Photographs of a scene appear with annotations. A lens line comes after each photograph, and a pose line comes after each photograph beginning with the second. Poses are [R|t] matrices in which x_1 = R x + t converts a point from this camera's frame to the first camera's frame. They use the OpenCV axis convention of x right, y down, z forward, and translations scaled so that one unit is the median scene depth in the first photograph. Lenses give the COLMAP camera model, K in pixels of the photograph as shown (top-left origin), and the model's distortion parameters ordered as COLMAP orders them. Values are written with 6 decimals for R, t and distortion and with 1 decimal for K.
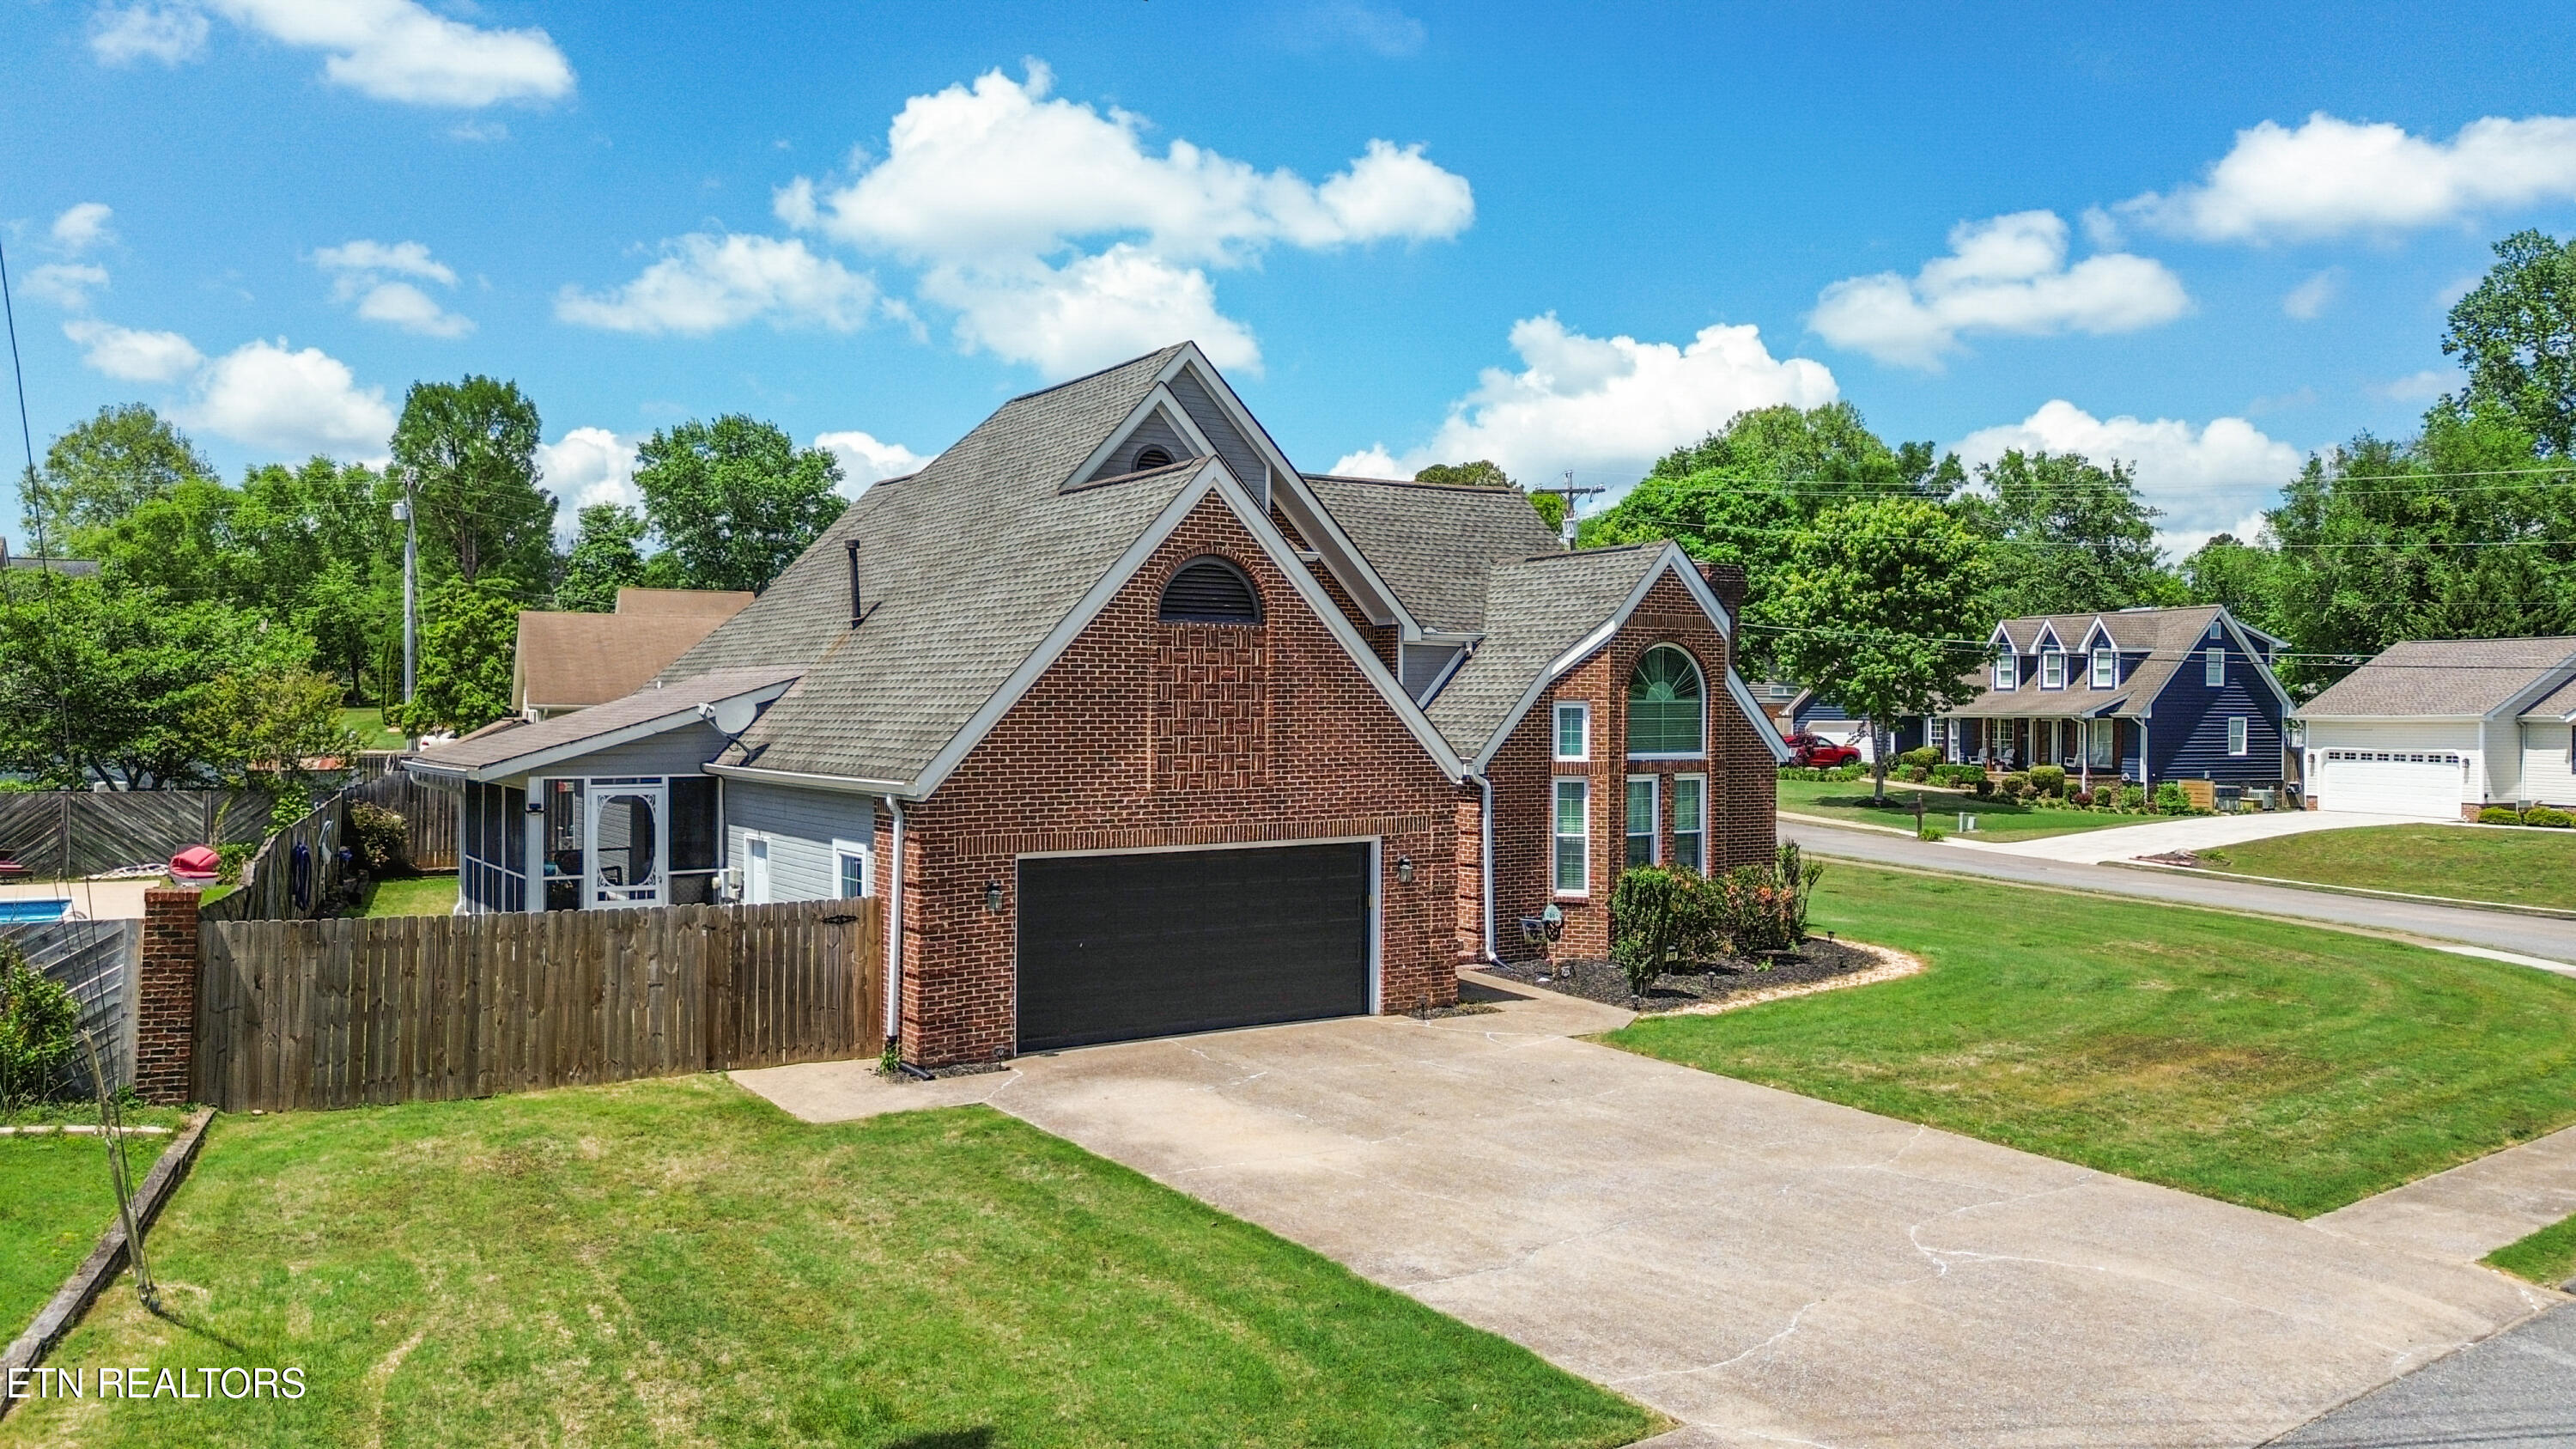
lens RADIAL K [[1830.6, 0, 1272.7], [0, 1830.6, 716.9], [0, 0, 1]] dist [0.053778, -0.068091]
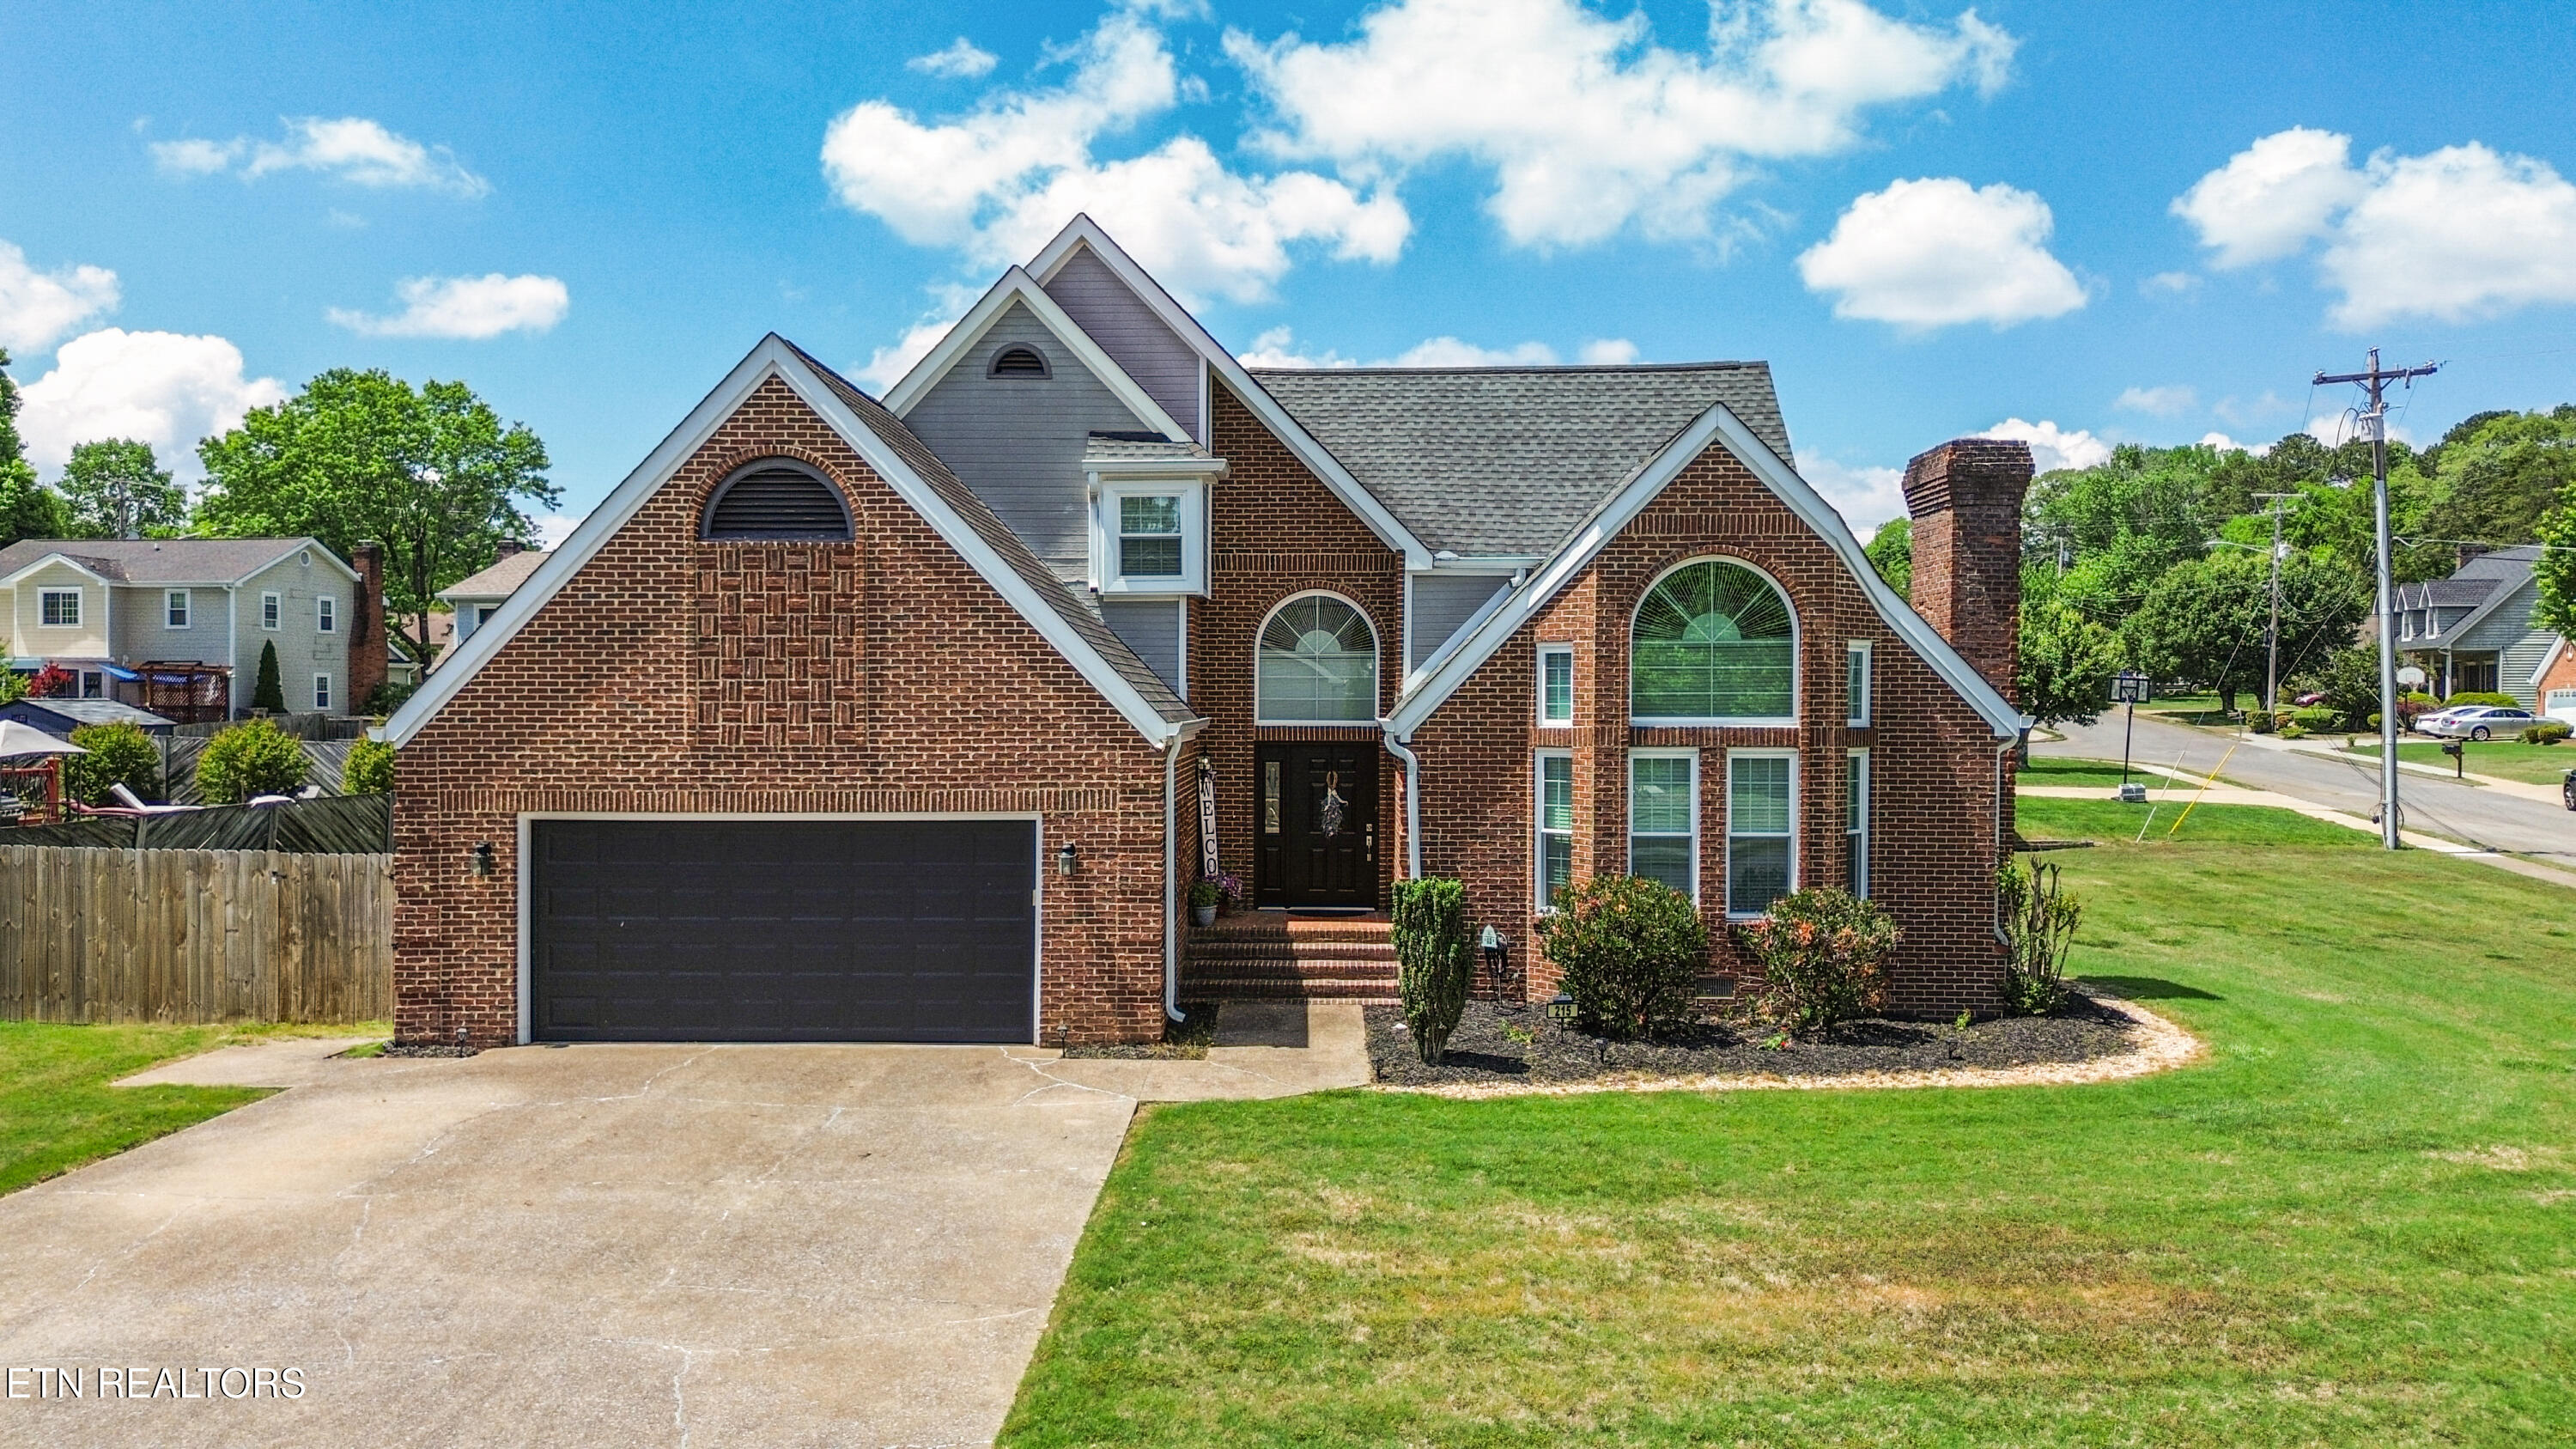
lens RADIAL K [[1818.3, 0, 1279.7], [0, 1818.3, 730.1], [0, 0, 1]] dist [0.059452, -0.066020]
pose [[0.820050, 0.007879, -0.572238, 0.576618], [-0.003910, 0.999959, 0.008165, 0.023837], [0.572279, -0.004459, 0.820047, 0.432740]]
